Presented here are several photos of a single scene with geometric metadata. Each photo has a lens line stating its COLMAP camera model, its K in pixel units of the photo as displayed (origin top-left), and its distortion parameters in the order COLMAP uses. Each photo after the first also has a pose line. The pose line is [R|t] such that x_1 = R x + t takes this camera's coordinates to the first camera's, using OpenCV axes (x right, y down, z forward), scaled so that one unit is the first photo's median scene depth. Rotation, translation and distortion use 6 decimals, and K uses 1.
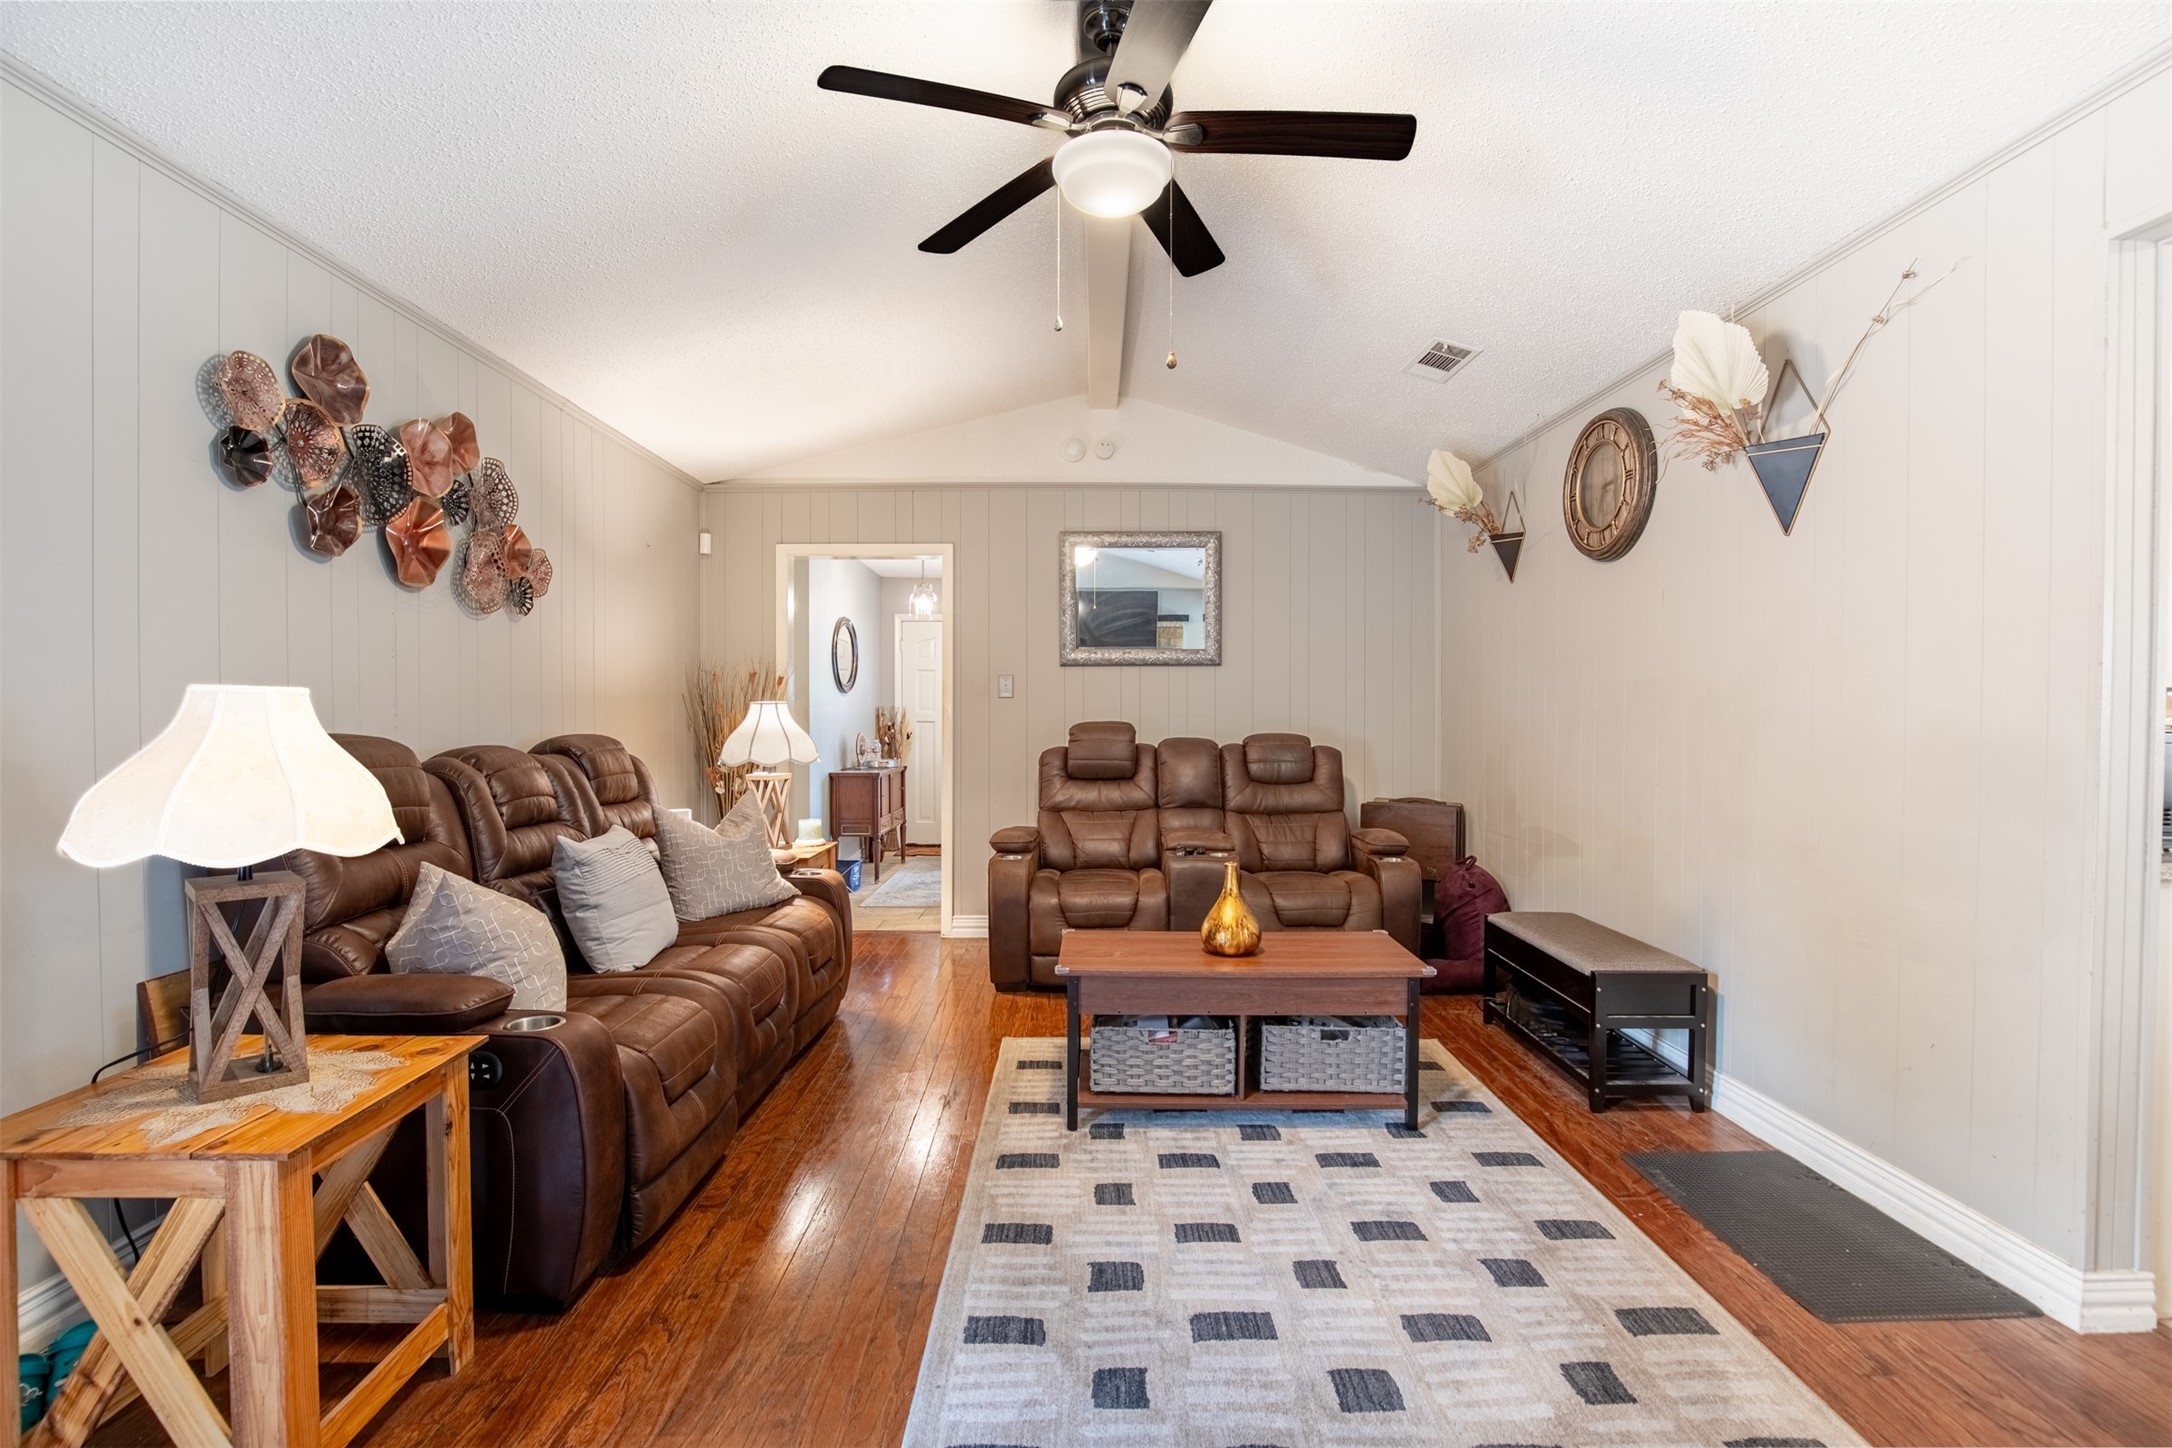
lens RADIAL K [[991.1, 0, 1087.0], [0, 991.1, 728.5], [0, 0, 1]] dist [-0.040279, 0.008490]
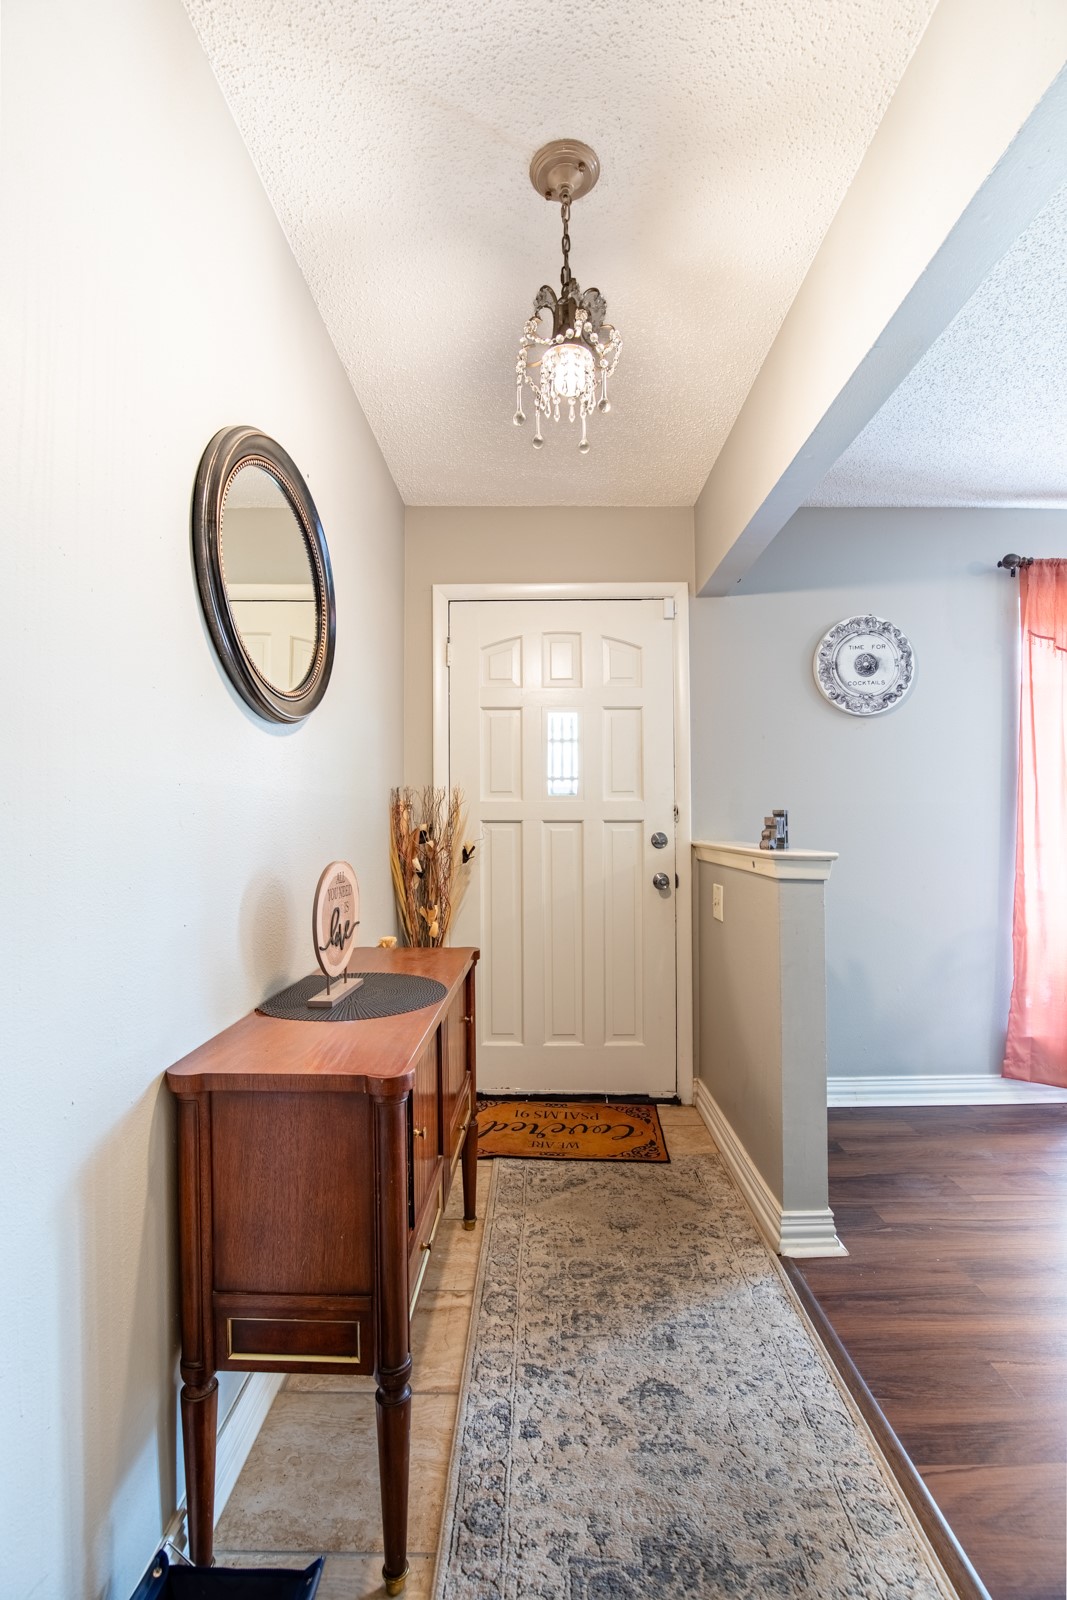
lens RADIAL K [[745.8, 0, 533.5], [0, 745.8, 800.0], [0, 0, 1]] dist [-0.036830, 0.007959]
pose [[0.999722, -0.008236, -0.022088, -0.430480], [0.007402, 0.999266, -0.037588, -0.013347], [0.022381, 0.037414, 0.999049, 2.036878]]
